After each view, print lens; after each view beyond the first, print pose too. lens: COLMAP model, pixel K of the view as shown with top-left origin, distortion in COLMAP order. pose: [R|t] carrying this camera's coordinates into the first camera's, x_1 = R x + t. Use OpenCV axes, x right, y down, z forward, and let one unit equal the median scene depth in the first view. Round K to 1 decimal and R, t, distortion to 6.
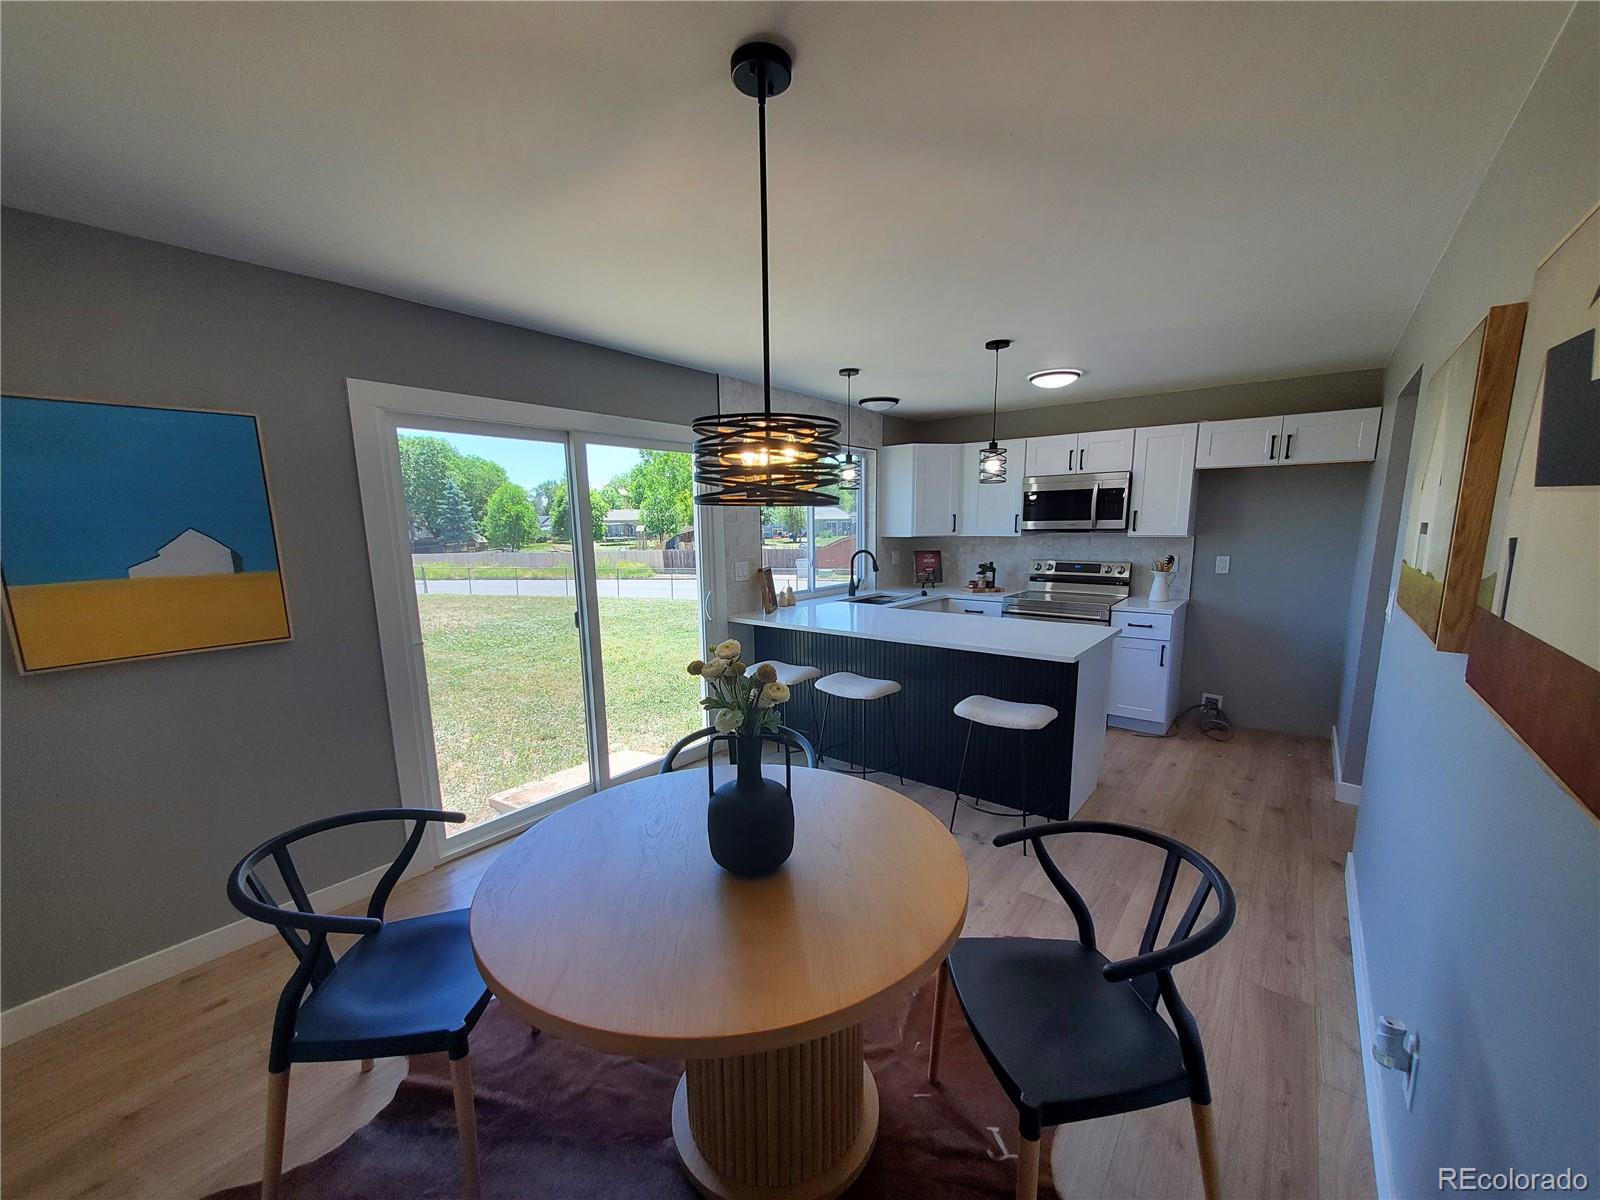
lens RADIAL K [[632.1, 0, 801.4], [0, 632.1, 631.5], [0, 0, 1]] dist [0.004494, 0.000114]
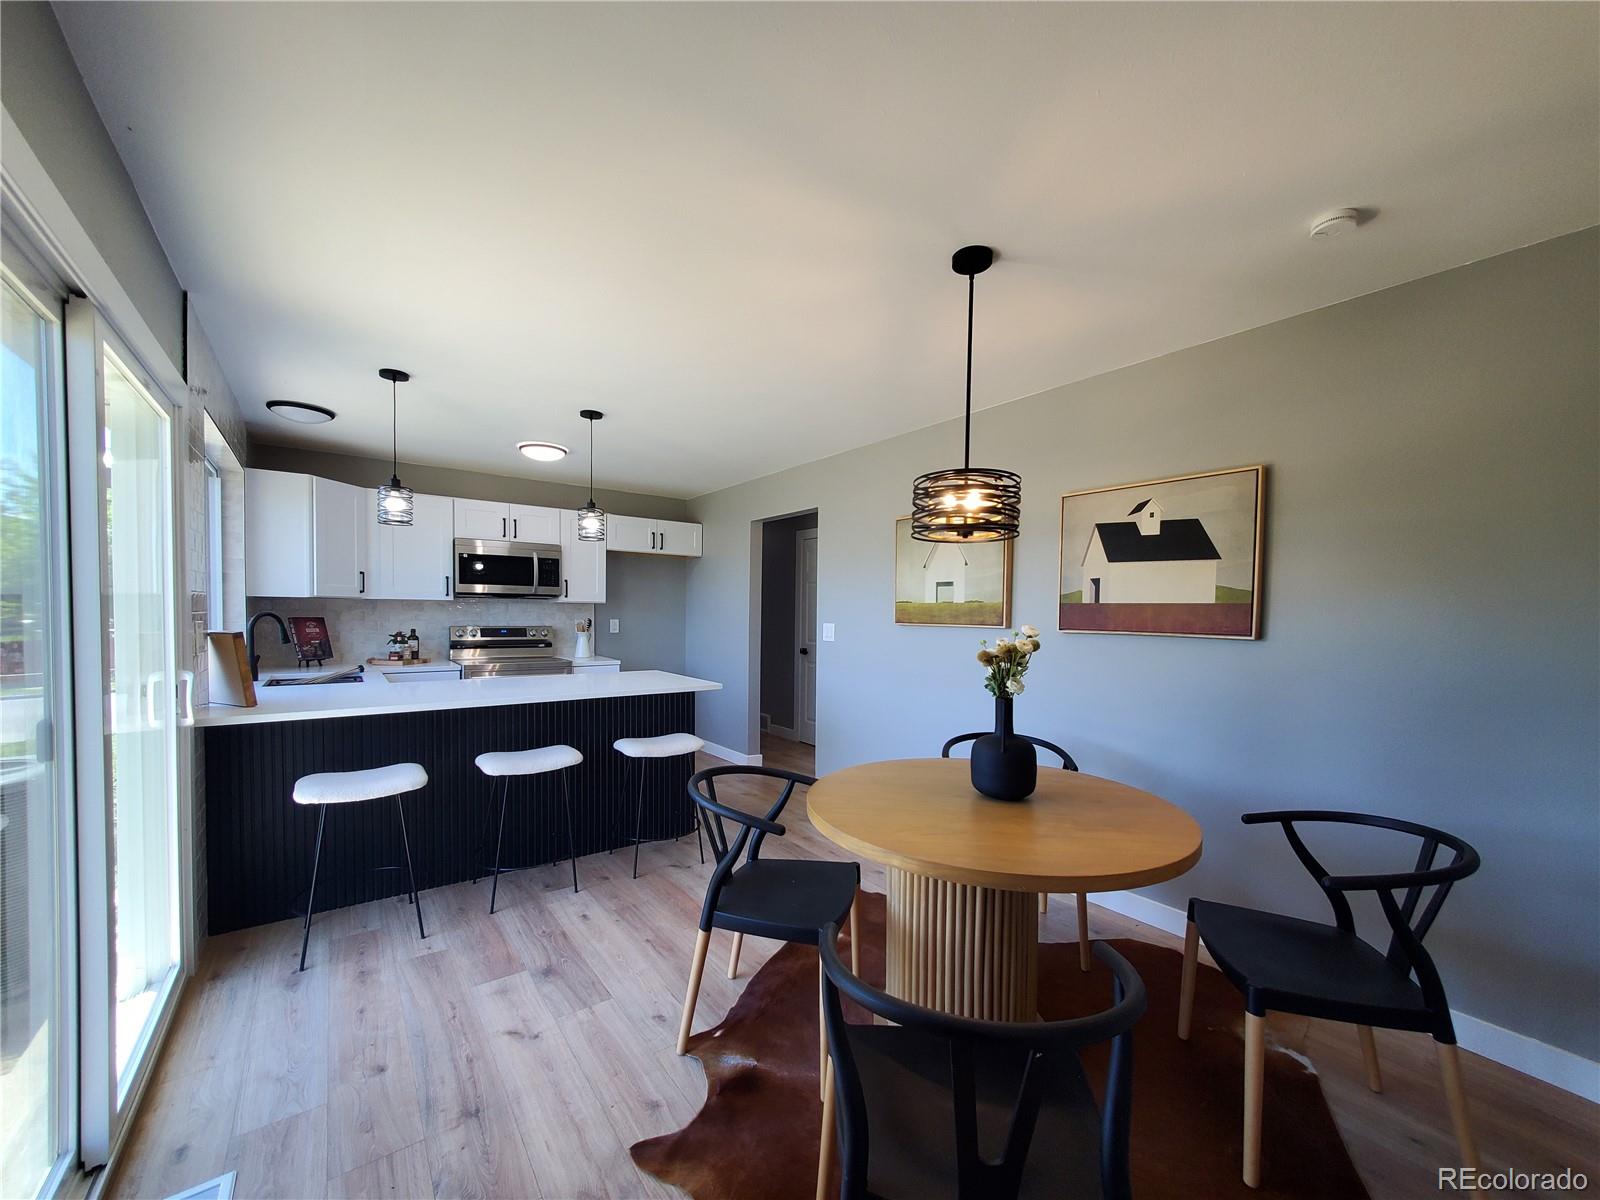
lens RADIAL K [[632.1, 0, 801.4], [0, 632.1, 631.5], [0, 0, 1]] dist [0.004494, 0.000114]
pose [[0.260387, -0.013917, 0.965404, -0.450534], [0.149508, 0.988417, -0.026076, -0.005579], [-0.953858, 0.151126, 0.259451, 0.307029]]
